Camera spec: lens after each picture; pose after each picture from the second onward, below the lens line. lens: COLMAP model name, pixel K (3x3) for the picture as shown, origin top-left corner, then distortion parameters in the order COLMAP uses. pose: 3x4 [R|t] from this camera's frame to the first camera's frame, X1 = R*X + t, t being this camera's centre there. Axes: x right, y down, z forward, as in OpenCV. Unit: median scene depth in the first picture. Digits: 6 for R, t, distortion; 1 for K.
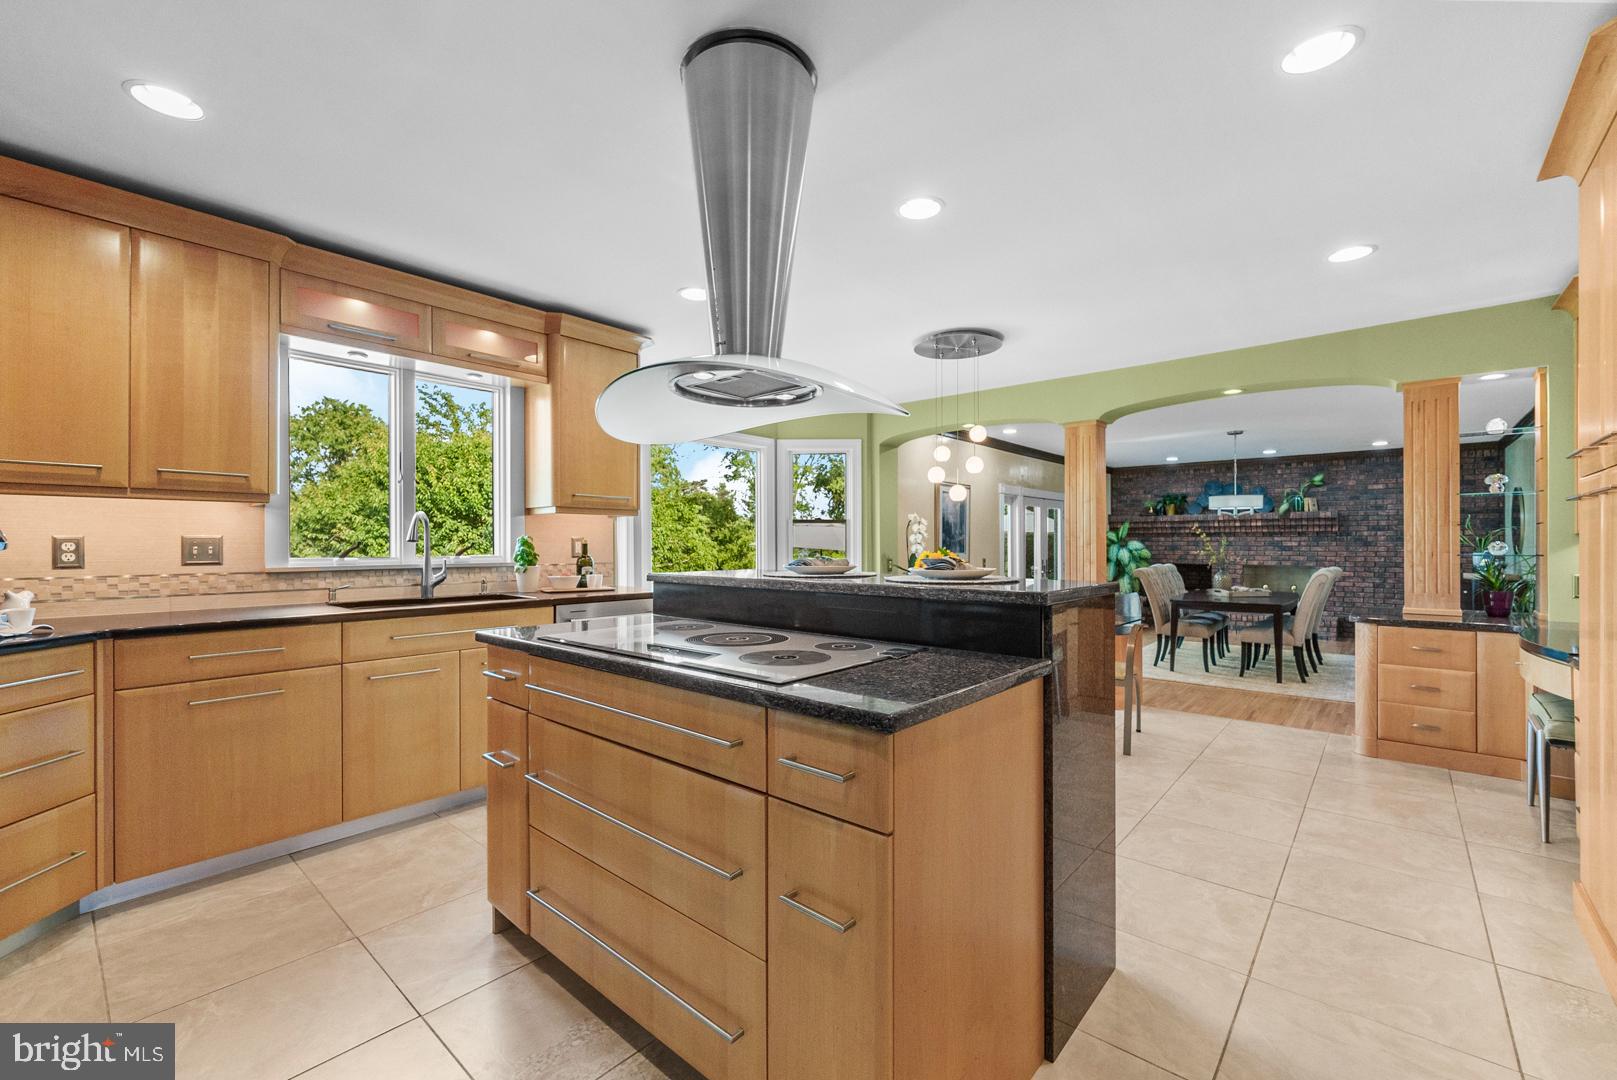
lens RADIAL K [[670.0, 0, 802.2], [0, 670.0, 544.2], [0, 0, 1]] dist [0.002233, -0.000367]
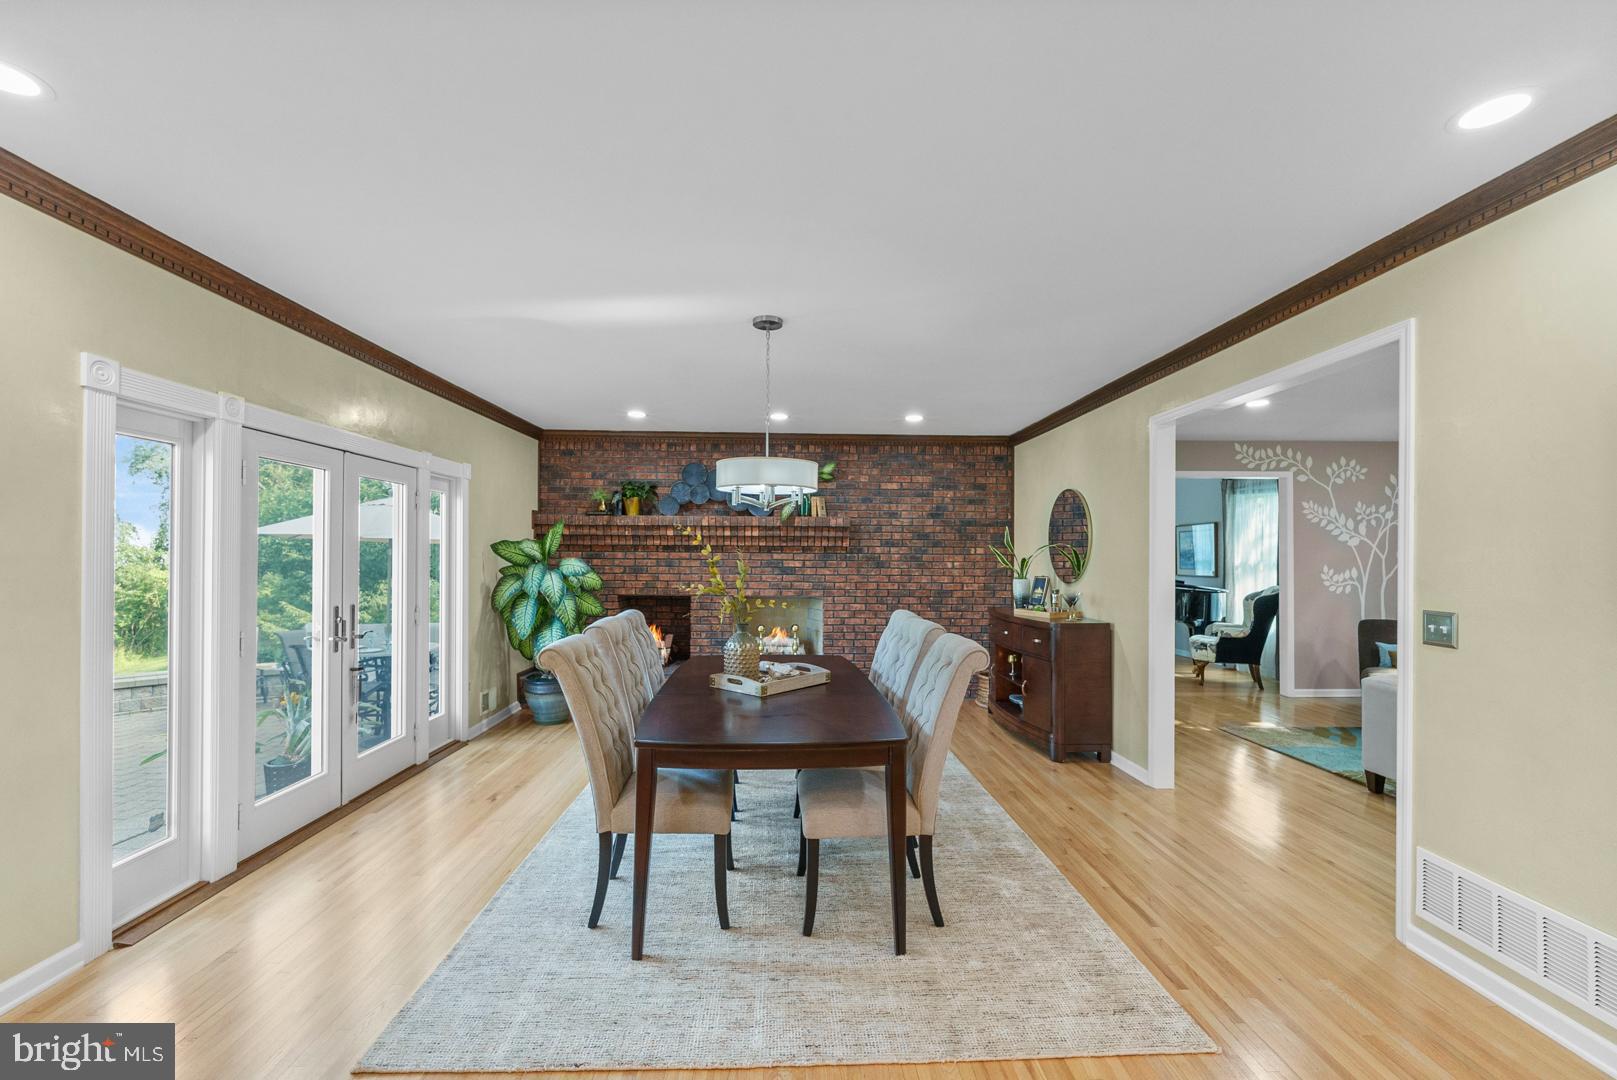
lens RADIAL K [[670.0, 0, 811.7], [0, 670.0, 548.4], [0, 0, 1]] dist [0.002233, -0.000367]
pose [[0.718395, 0.015221, 0.695468, 0.282691], [-0.006648, 0.999865, -0.015016, -0.006477], [-0.695603, 0.006164, 0.718400, 0.521984]]
